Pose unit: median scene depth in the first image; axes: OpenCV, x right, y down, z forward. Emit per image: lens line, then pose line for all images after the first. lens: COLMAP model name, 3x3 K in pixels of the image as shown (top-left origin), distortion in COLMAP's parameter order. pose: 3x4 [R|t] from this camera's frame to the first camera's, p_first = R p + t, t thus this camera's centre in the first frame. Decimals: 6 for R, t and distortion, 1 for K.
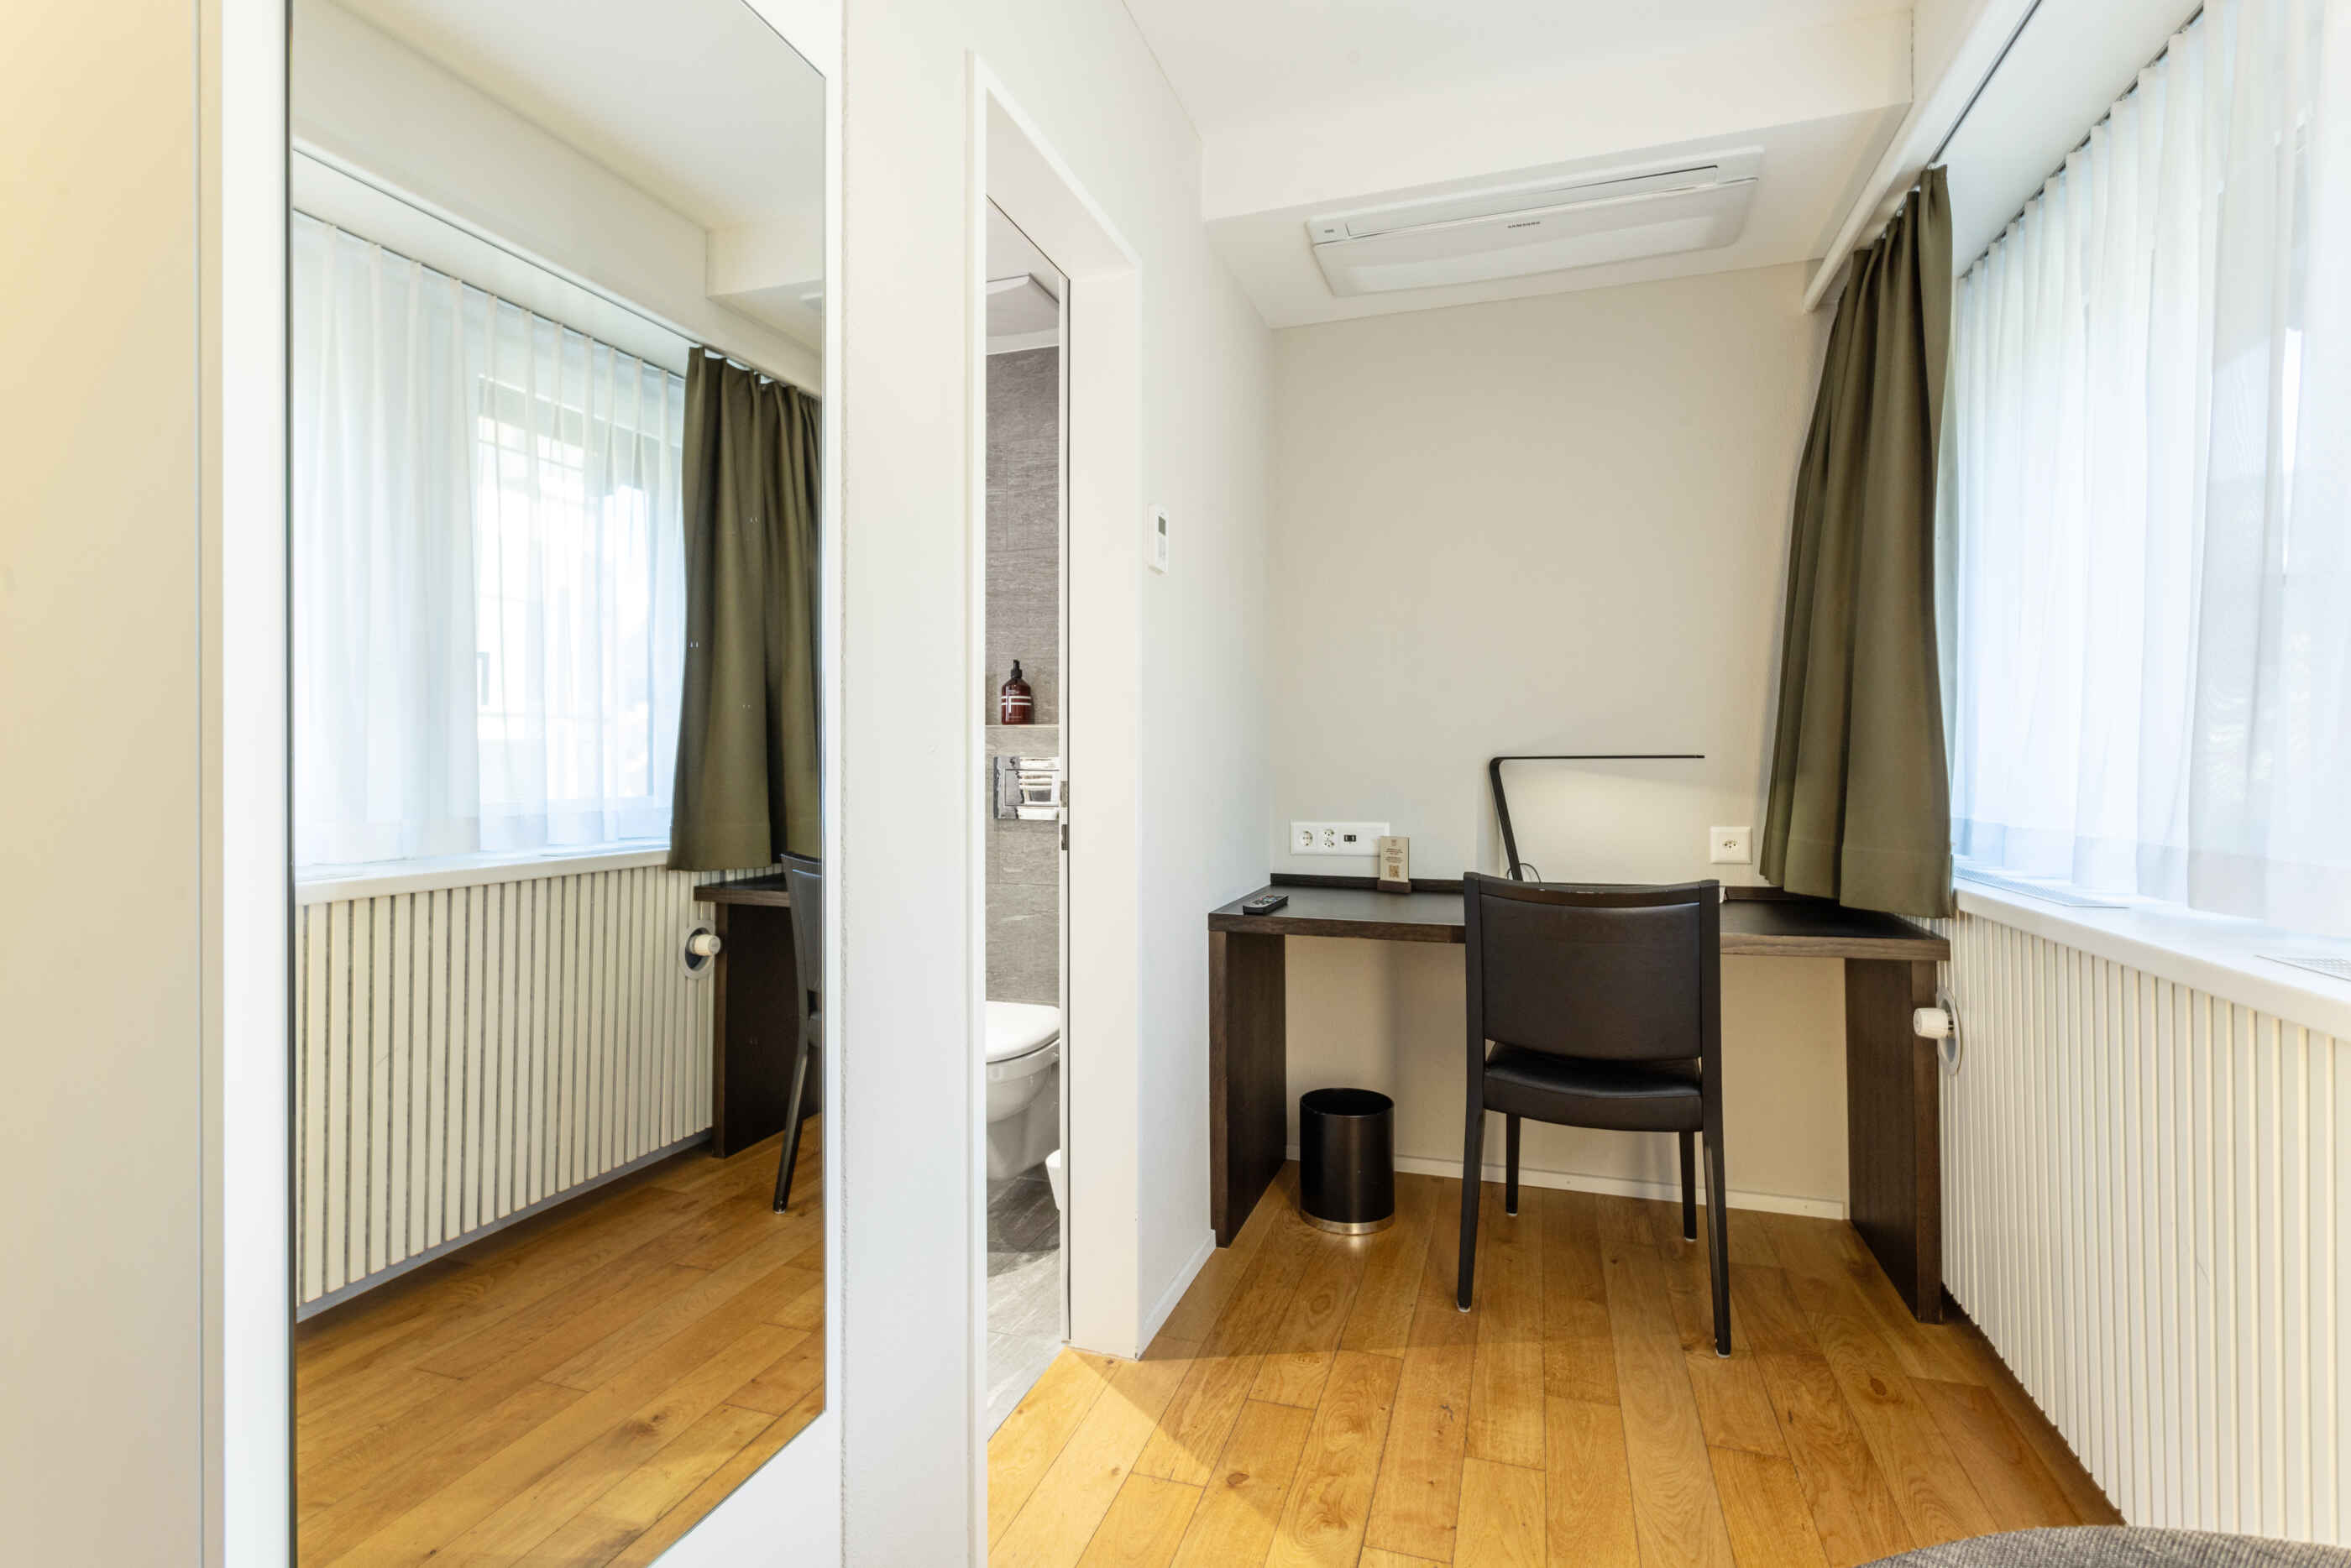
lens RADIAL K [[1036.0, 0, 1178.4], [0, 1036.0, 743.9], [0, 0, 1]] dist [0.000105, 0.000177]
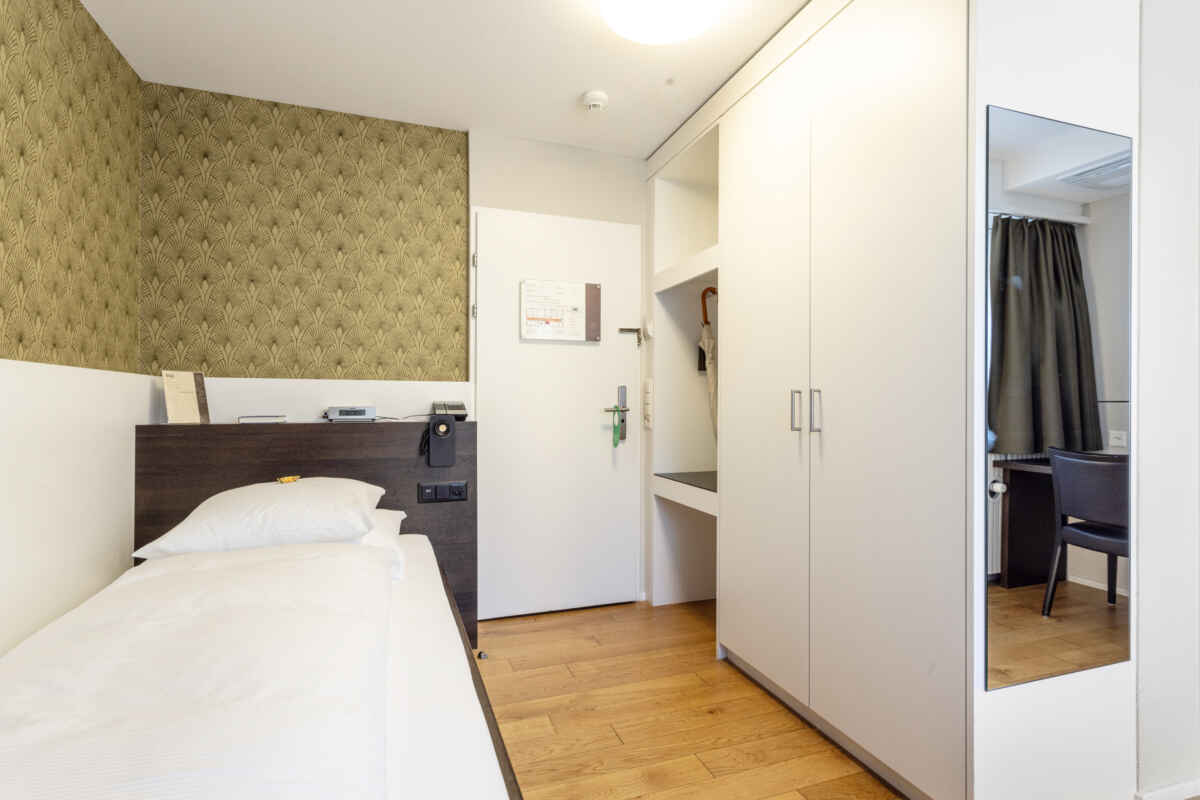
lens RADIAL K [[576.2, 0, 600.0], [0, 576.2, 400.0], [0, 0, 1]] dist [0.002498, 0.000361]
pose [[0.605915, 0.004488, -0.795517, 0.000414], [0.009833, 0.999865, 0.013130, -0.014519], [0.795469, -0.015778, 0.605789, -0.400180]]
